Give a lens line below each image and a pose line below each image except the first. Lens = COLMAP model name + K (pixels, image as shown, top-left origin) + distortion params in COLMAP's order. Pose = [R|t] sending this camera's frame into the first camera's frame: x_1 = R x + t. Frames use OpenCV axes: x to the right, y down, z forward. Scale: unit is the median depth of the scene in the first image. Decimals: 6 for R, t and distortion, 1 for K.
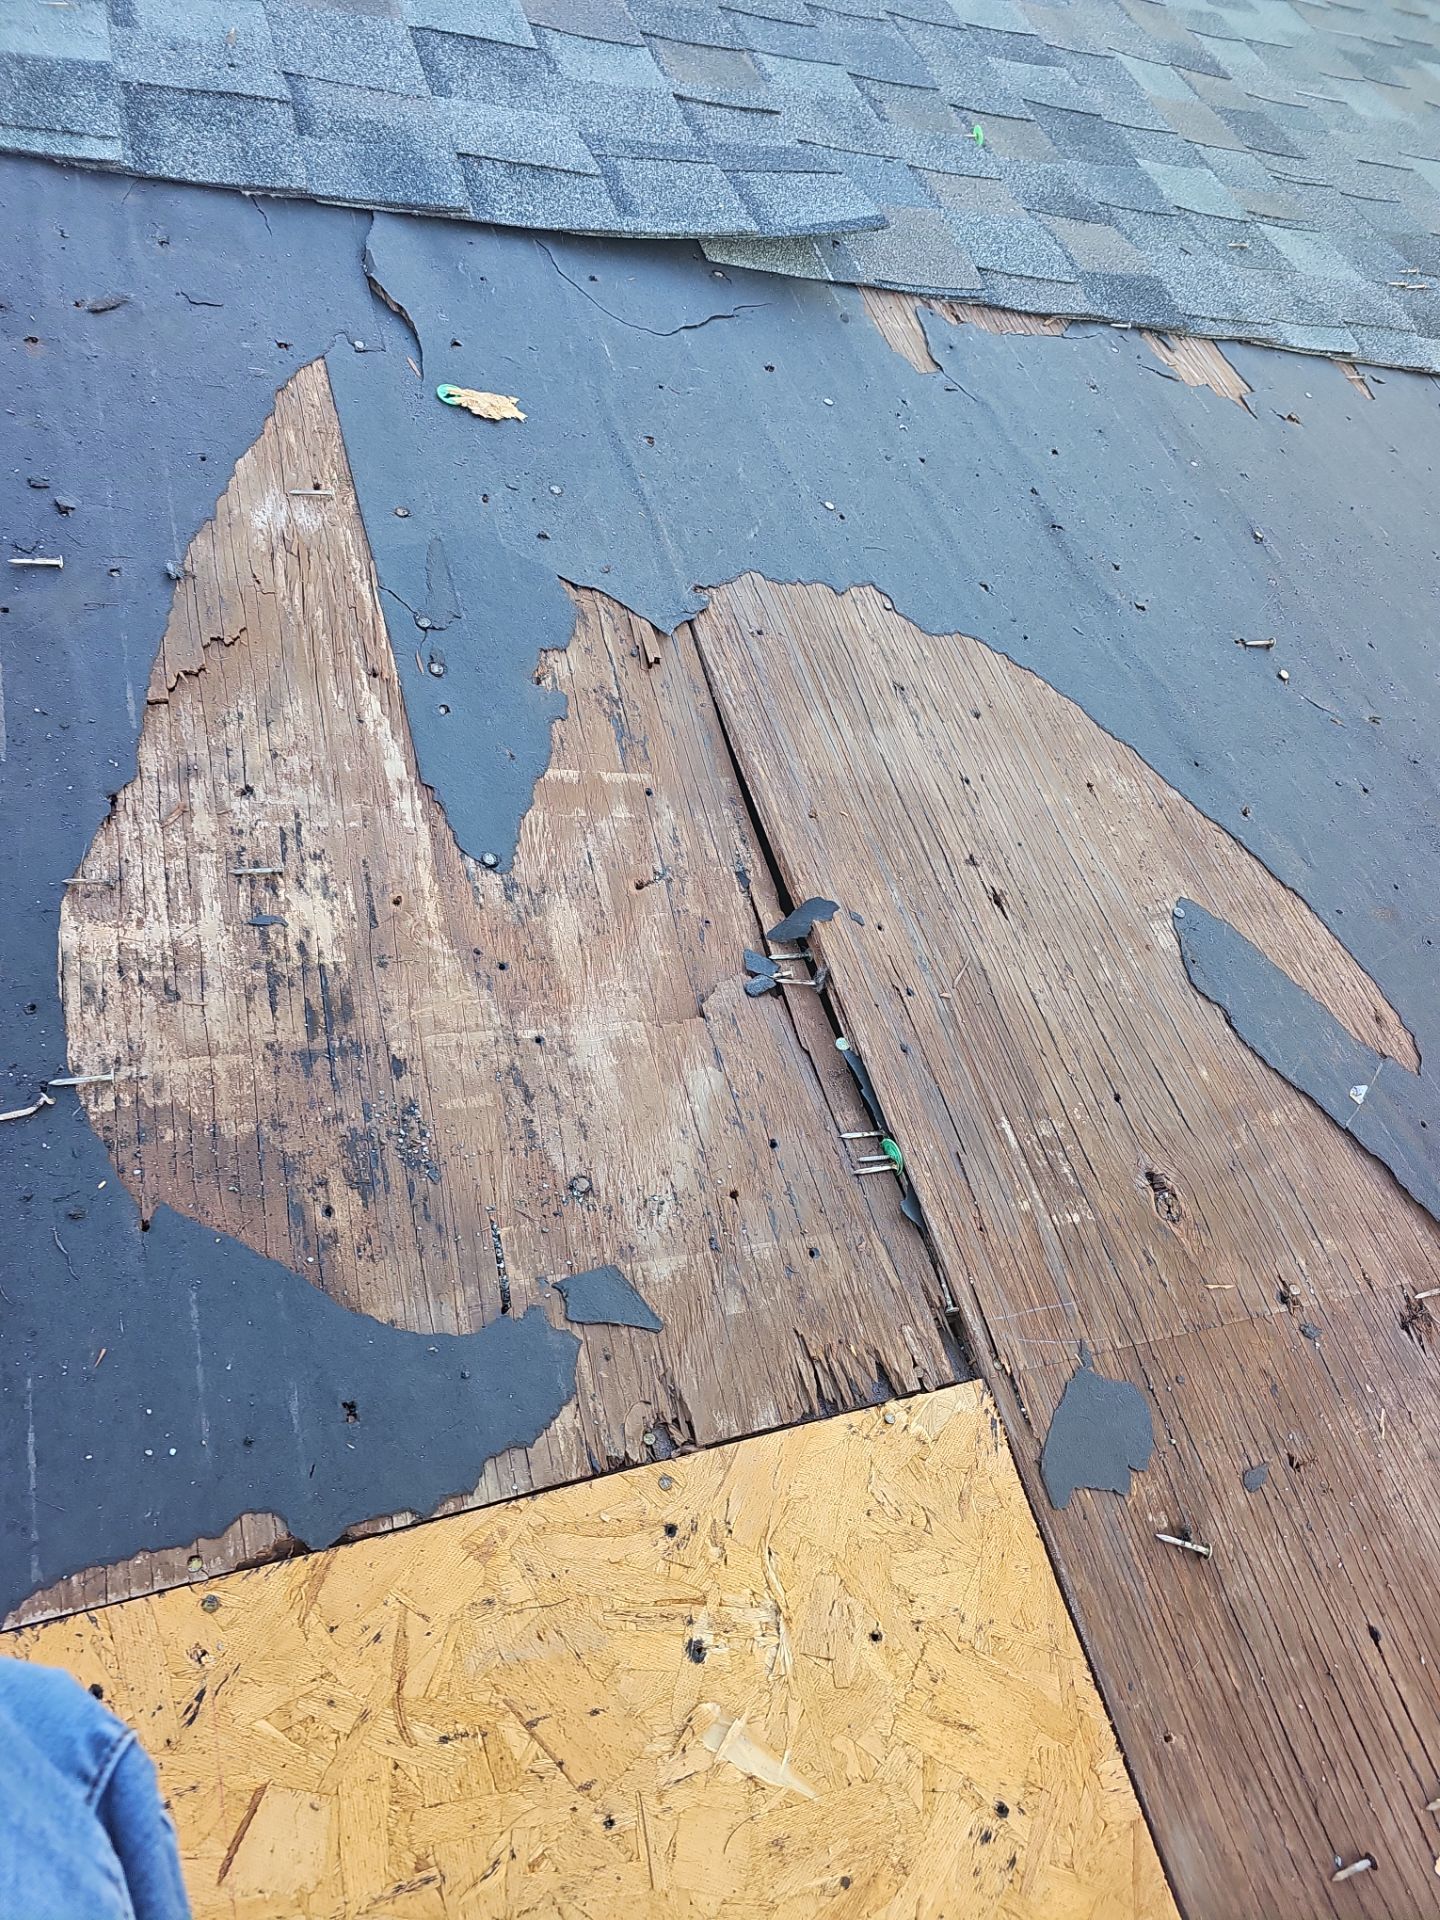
lens RADIAL K [[1260.4, 0, 720.0], [0, 1260.4, 960.0], [0, 0, 1]] dist [0.130202, -0.135239]
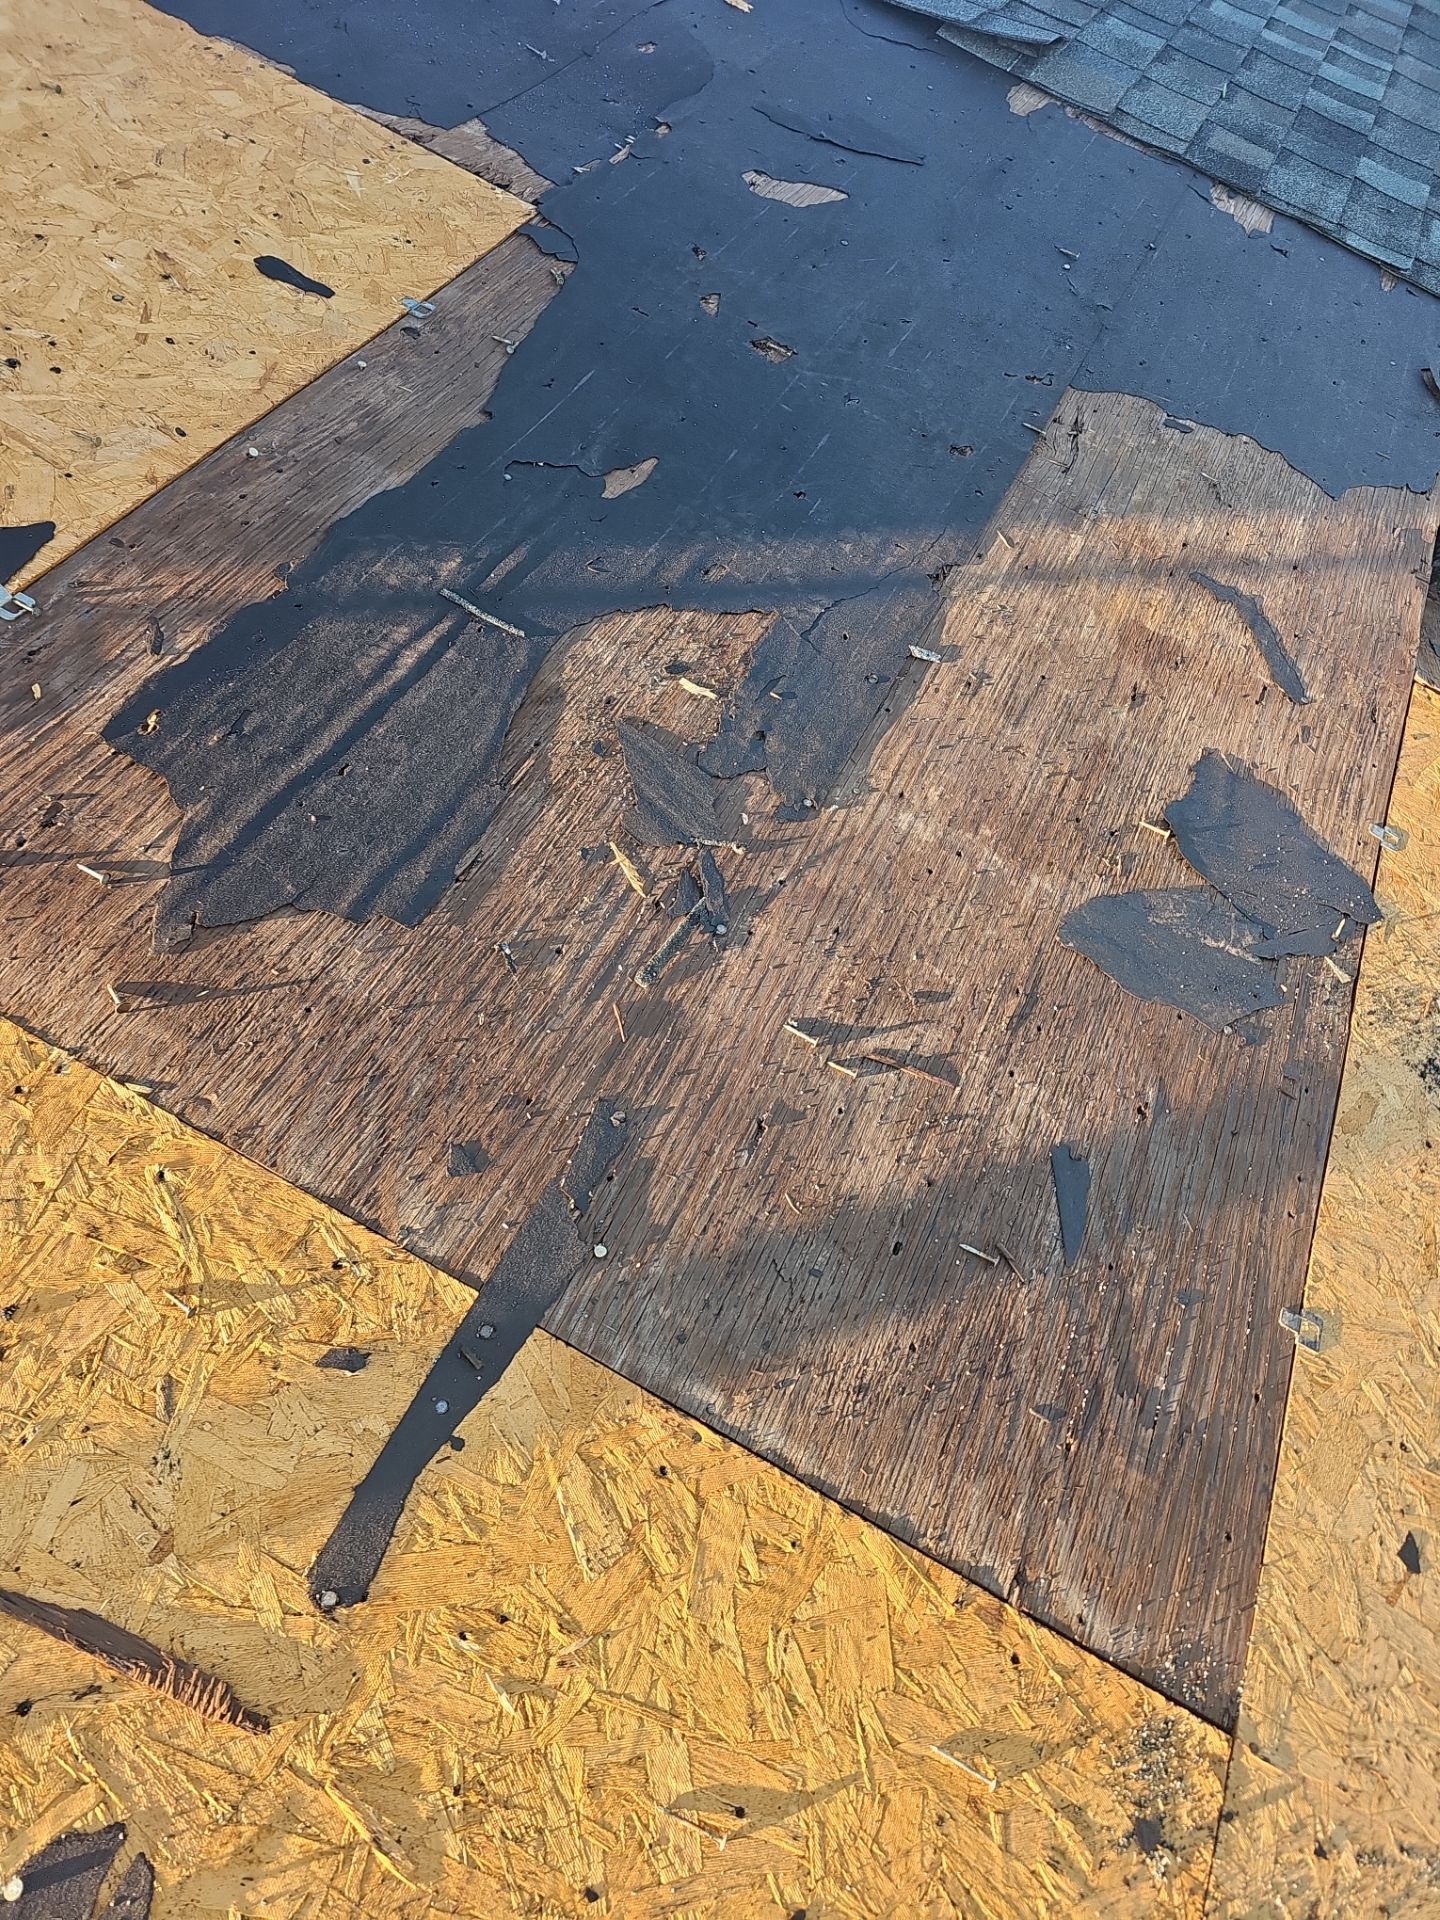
lens RADIAL K [[1281.8, 0, 733.9], [0, 1281.8, 951.0], [0, 0, 1]] dist [0.004231, -0.002459]
pose [[0.753652, 0.471657, -0.457765, 1.916466], [-0.554783, 0.829954, -0.058239, 1.226210], [0.352455, 0.297852, 0.887164, -0.451875]]
